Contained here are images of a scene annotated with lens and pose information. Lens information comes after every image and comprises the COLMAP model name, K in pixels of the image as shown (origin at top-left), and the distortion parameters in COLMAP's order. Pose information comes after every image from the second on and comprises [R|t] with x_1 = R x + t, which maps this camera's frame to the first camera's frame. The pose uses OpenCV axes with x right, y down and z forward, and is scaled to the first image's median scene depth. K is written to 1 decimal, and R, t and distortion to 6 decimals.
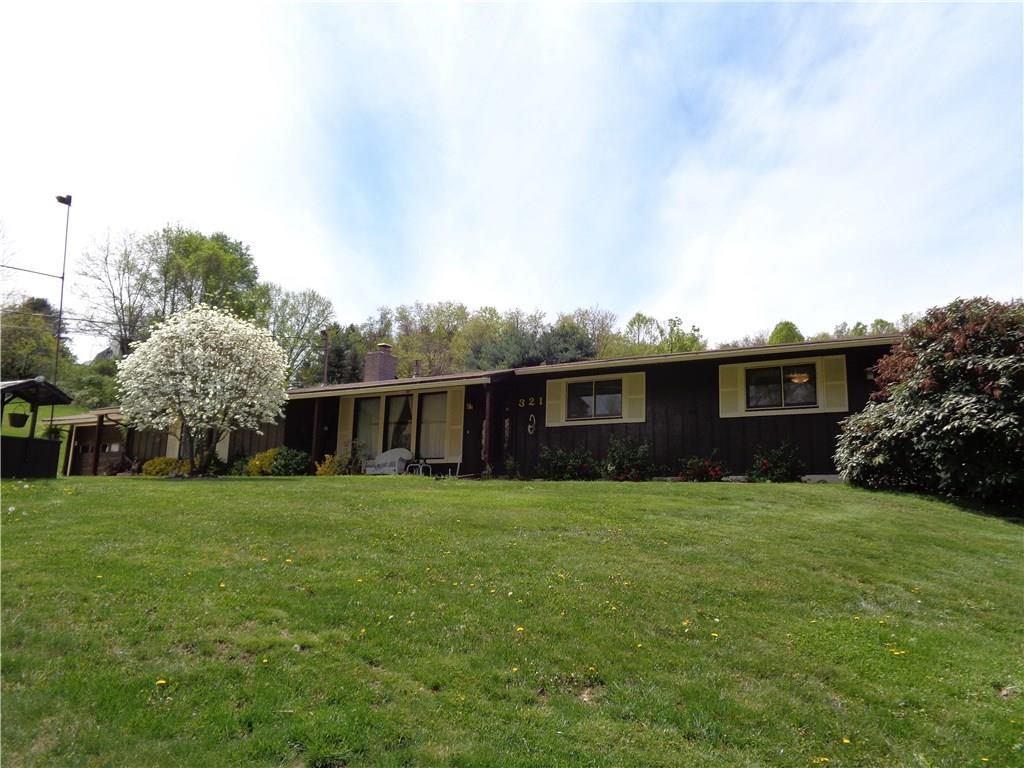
lens RADIAL K [[735.5, 0, 512.8], [0, 735.5, 345.1], [0, 0, 1]] dist [-0.009312, 0.000287]
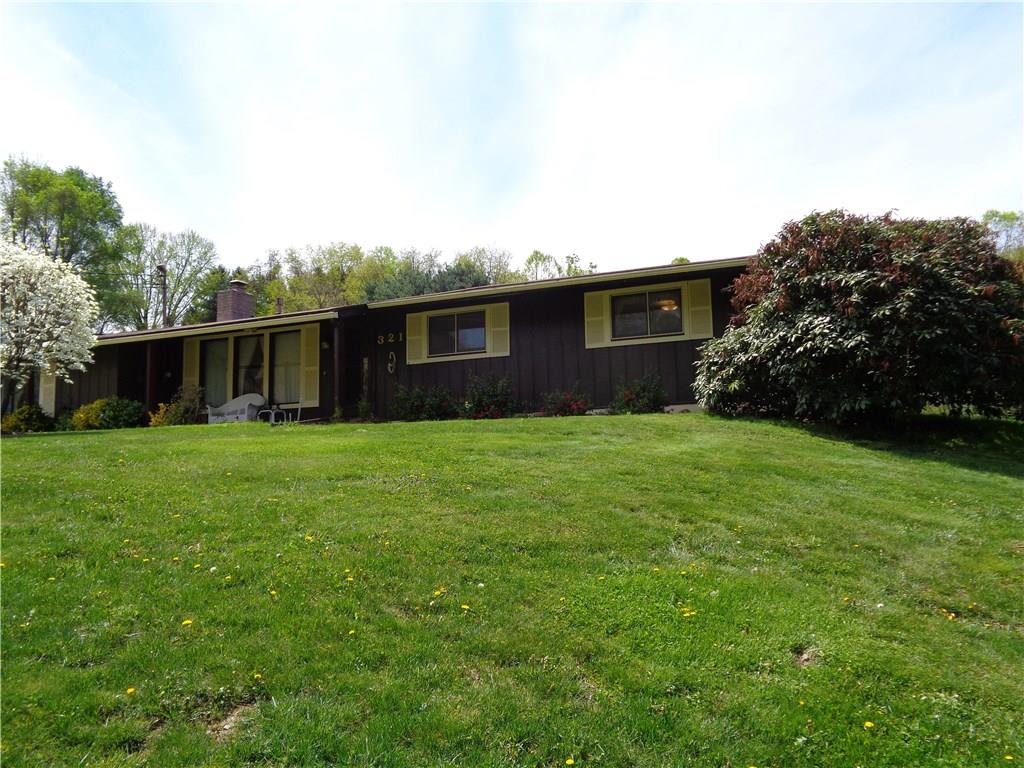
lens RADIAL K [[735.5, 0, 512.8], [0, 735.5, 345.1], [0, 0, 1]] dist [-0.009312, 0.000287]
pose [[0.992286, -0.028808, 0.120580, 0.073797], [0.019251, 0.996635, 0.079679, 0.016560], [-0.122469, -0.076742, 0.989501, 0.073363]]
